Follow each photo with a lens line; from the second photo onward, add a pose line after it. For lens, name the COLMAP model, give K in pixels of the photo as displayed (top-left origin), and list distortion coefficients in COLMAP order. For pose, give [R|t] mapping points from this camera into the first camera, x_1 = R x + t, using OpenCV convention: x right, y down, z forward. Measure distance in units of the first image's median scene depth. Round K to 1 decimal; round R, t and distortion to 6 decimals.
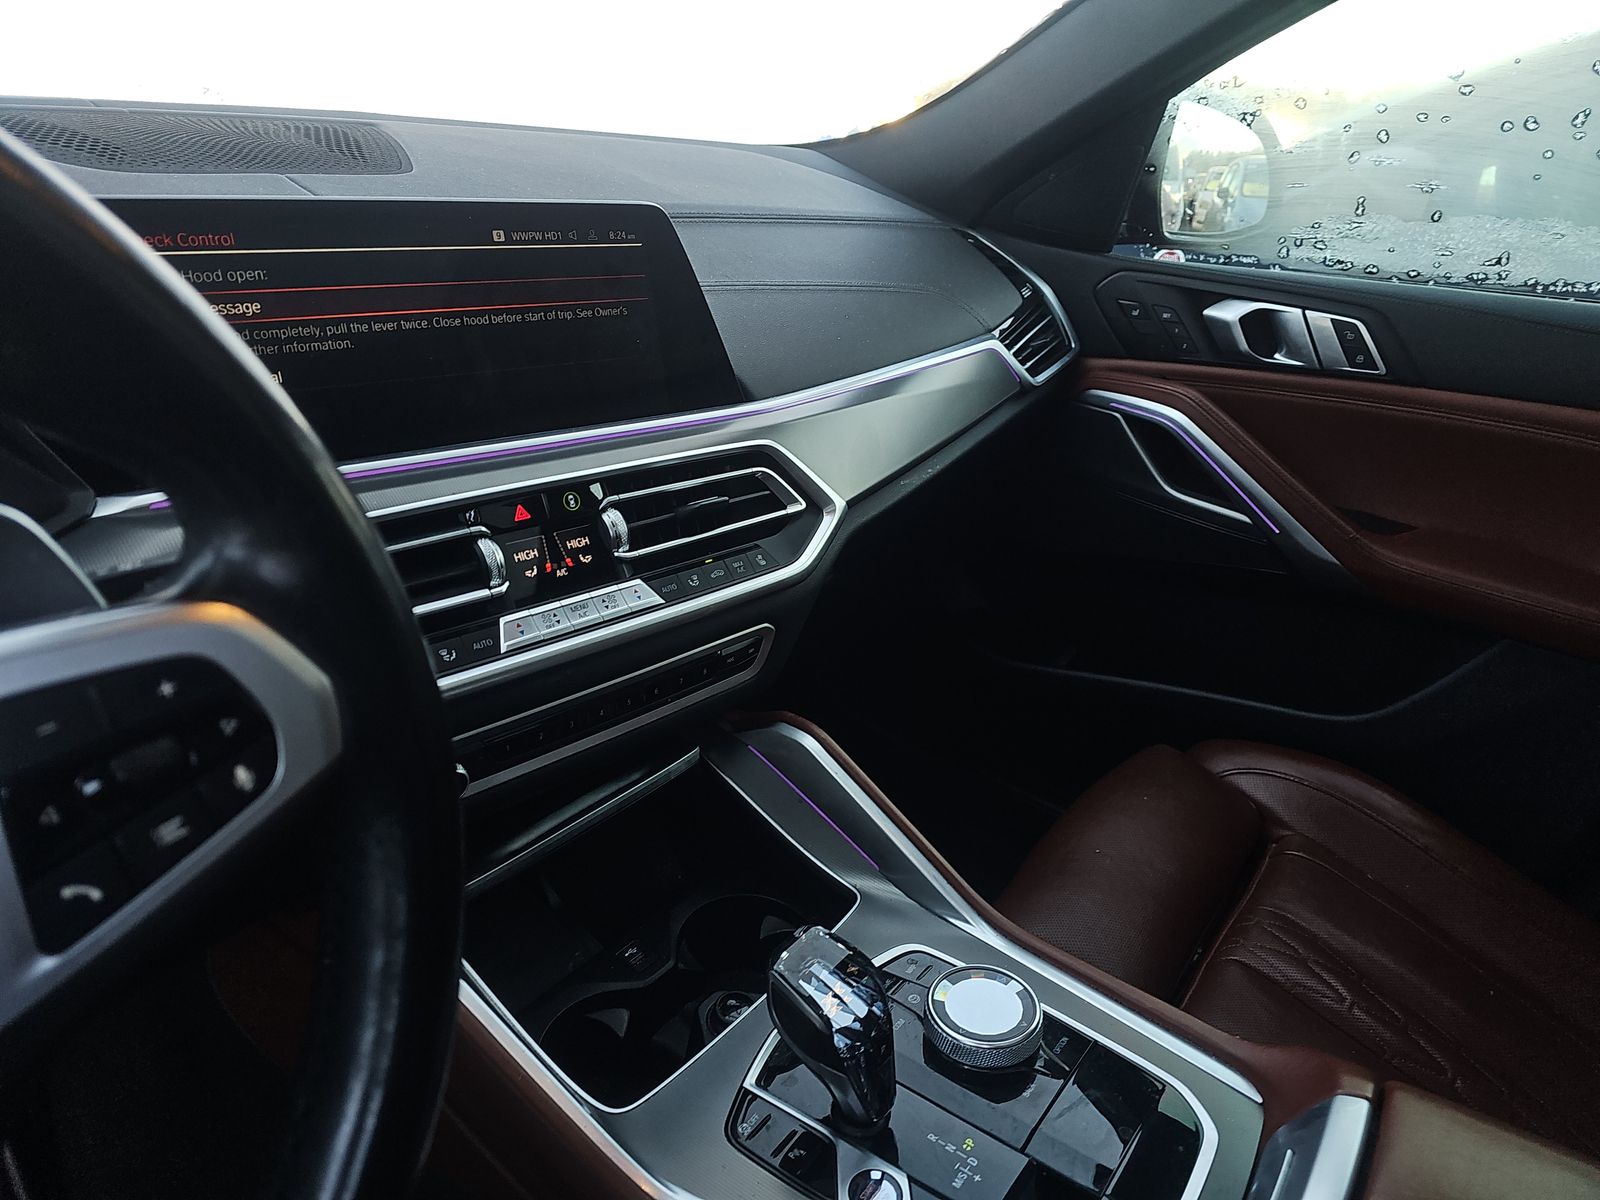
lens RADIAL K [[1069.5, 0, 803.1], [0, 1069.5, 599.0], [0, 0, 1]] dist [0.047359, -0.046617]
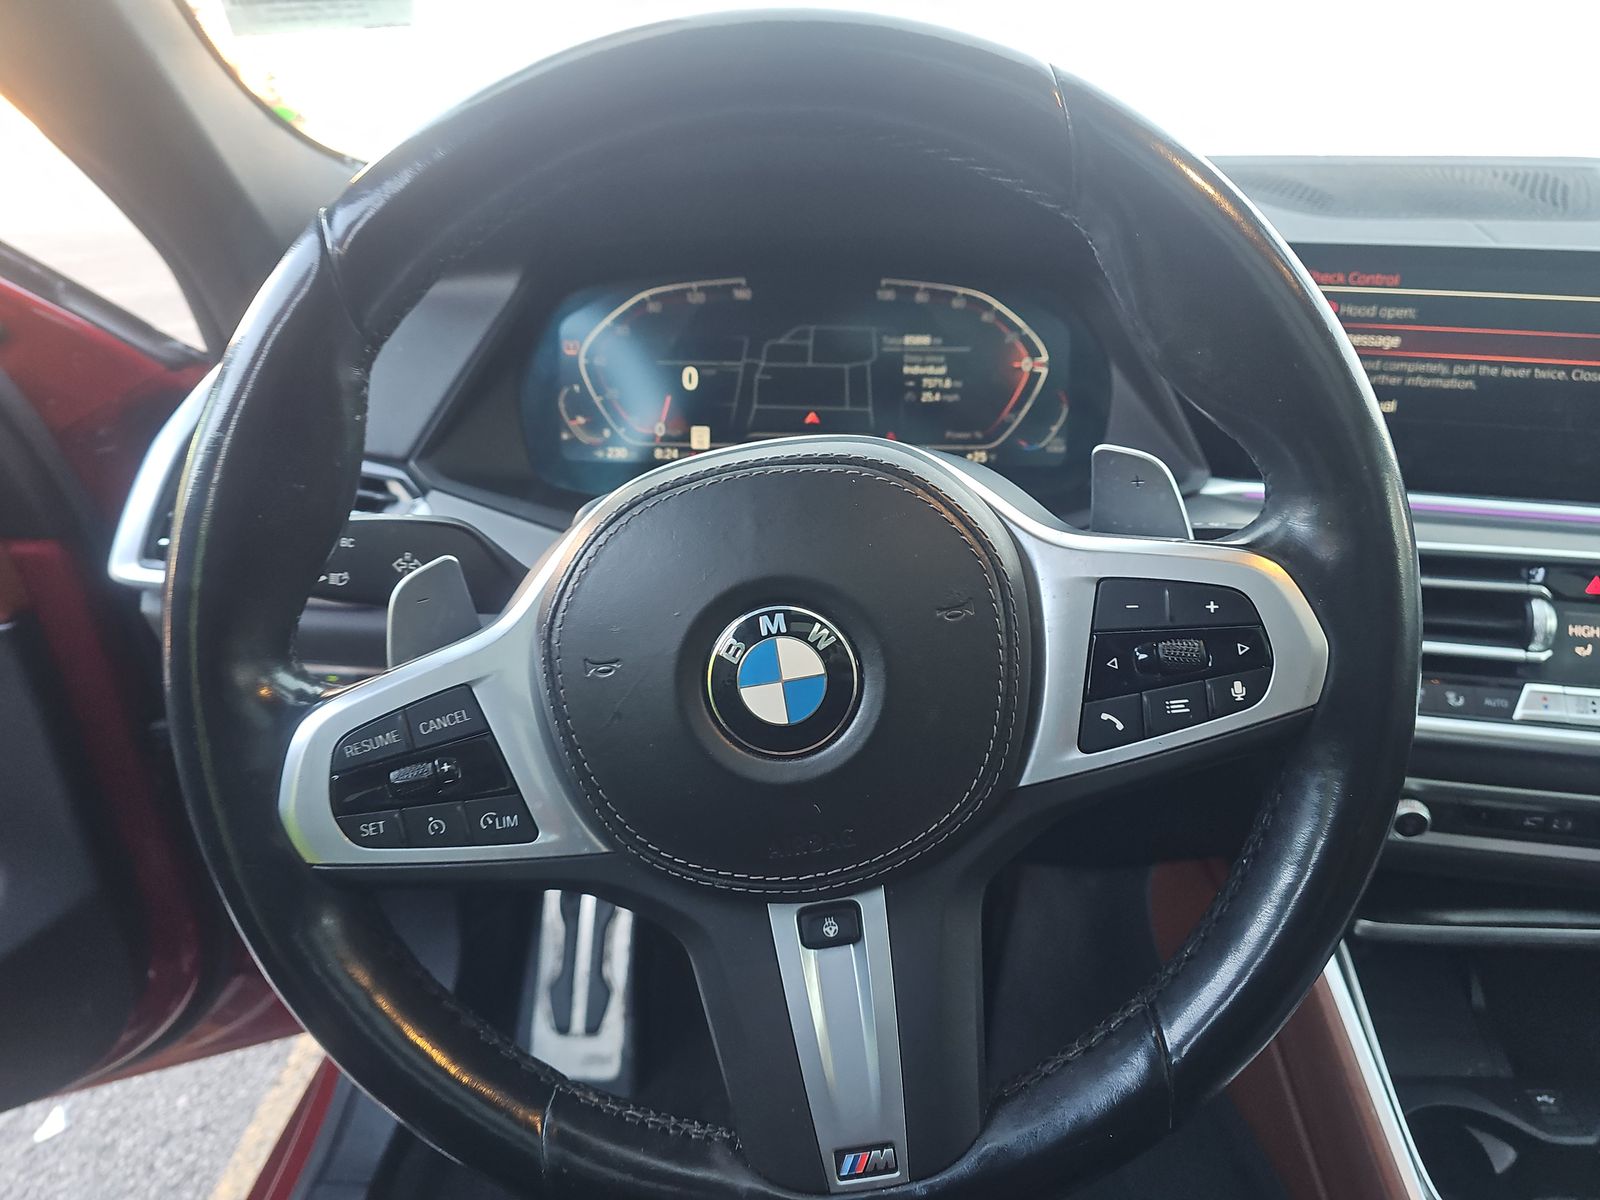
lens RADIAL K [[1069.5, 0, 803.1], [0, 1069.5, 599.0], [0, 0, 1]] dist [0.047359, -0.046617]
pose [[0.574895, 0.286524, -0.766420, 0.063539], [-0.308019, 0.943564, 0.121703, 0.028199], [0.758037, 0.166106, 0.630705, -0.104157]]
